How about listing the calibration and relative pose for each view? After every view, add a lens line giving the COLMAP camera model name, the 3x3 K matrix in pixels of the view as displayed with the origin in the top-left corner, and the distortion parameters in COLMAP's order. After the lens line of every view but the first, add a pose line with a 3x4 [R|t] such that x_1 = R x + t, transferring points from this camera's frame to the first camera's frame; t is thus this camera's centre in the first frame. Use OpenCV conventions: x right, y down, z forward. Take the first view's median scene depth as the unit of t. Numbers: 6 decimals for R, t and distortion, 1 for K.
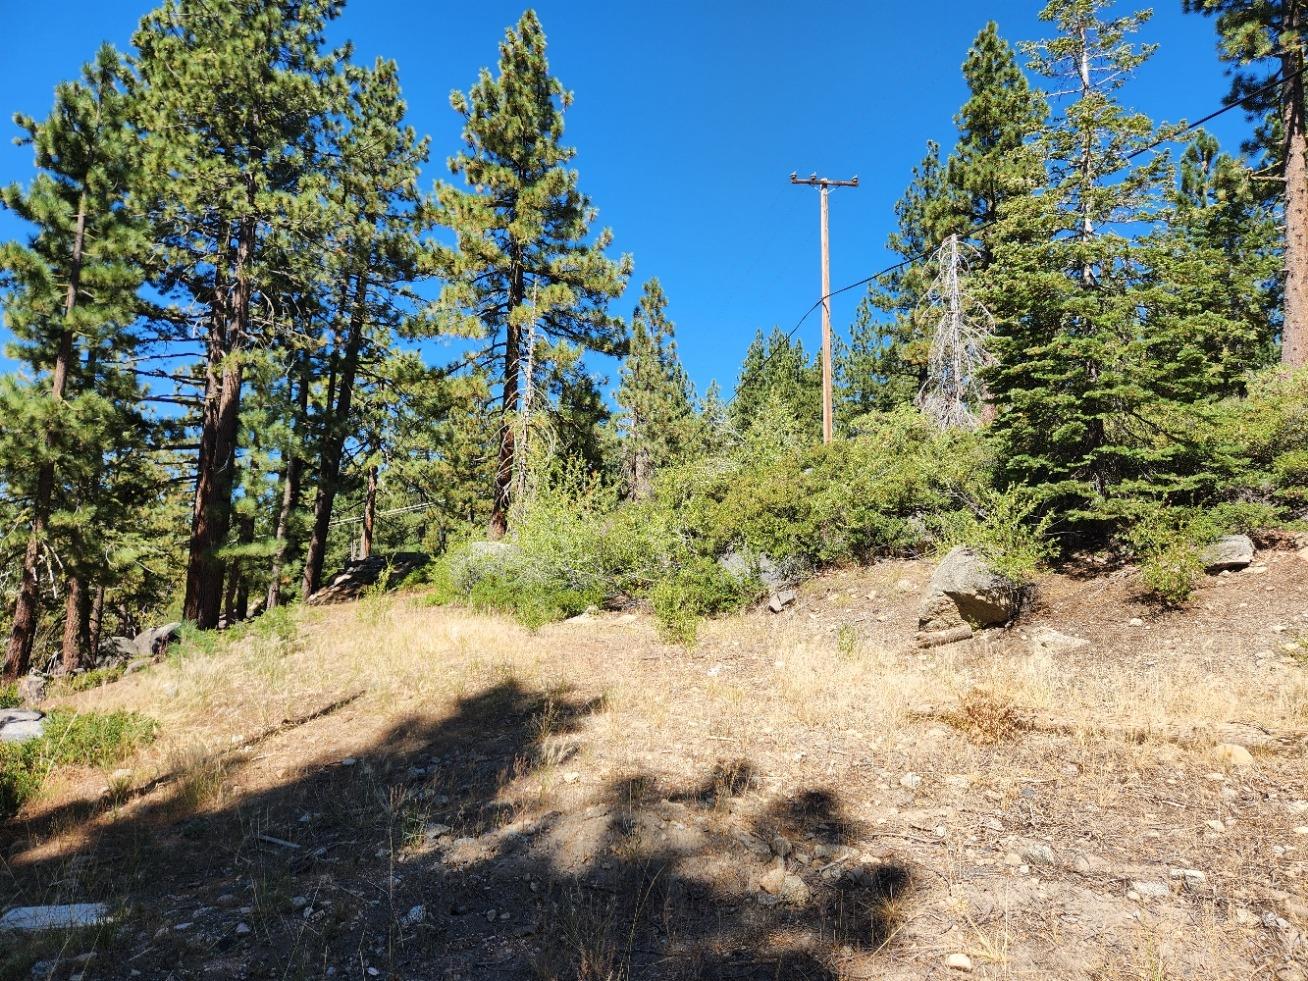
lens RADIAL K [[850.2, 0, 654.0], [0, 850.2, 490.5], [0, 0, 1]] dist [0.089771, -0.064472]
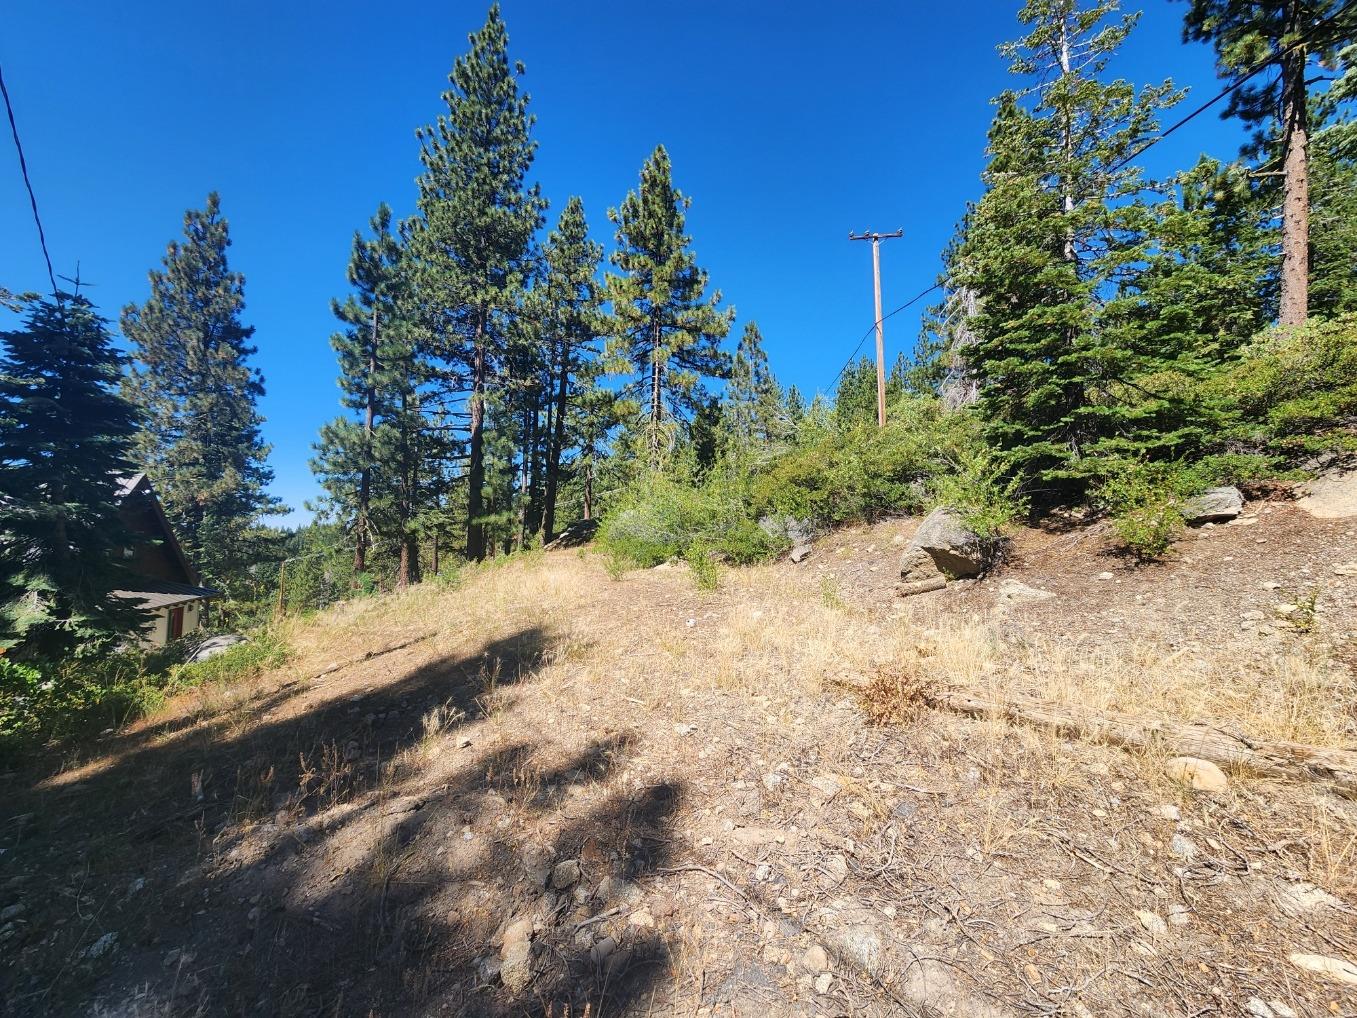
lens RADIAL K [[533.1, 0, 678.5], [0, 533.1, 509.0], [0, 0, 1]] dist [0.012694, -0.005308]
pose [[0.976538, -0.028225, -0.213489, 0.098322], [0.041909, 0.997328, 0.059843, 0.006808], [0.211229, -0.067386, 0.975111, 0.139099]]
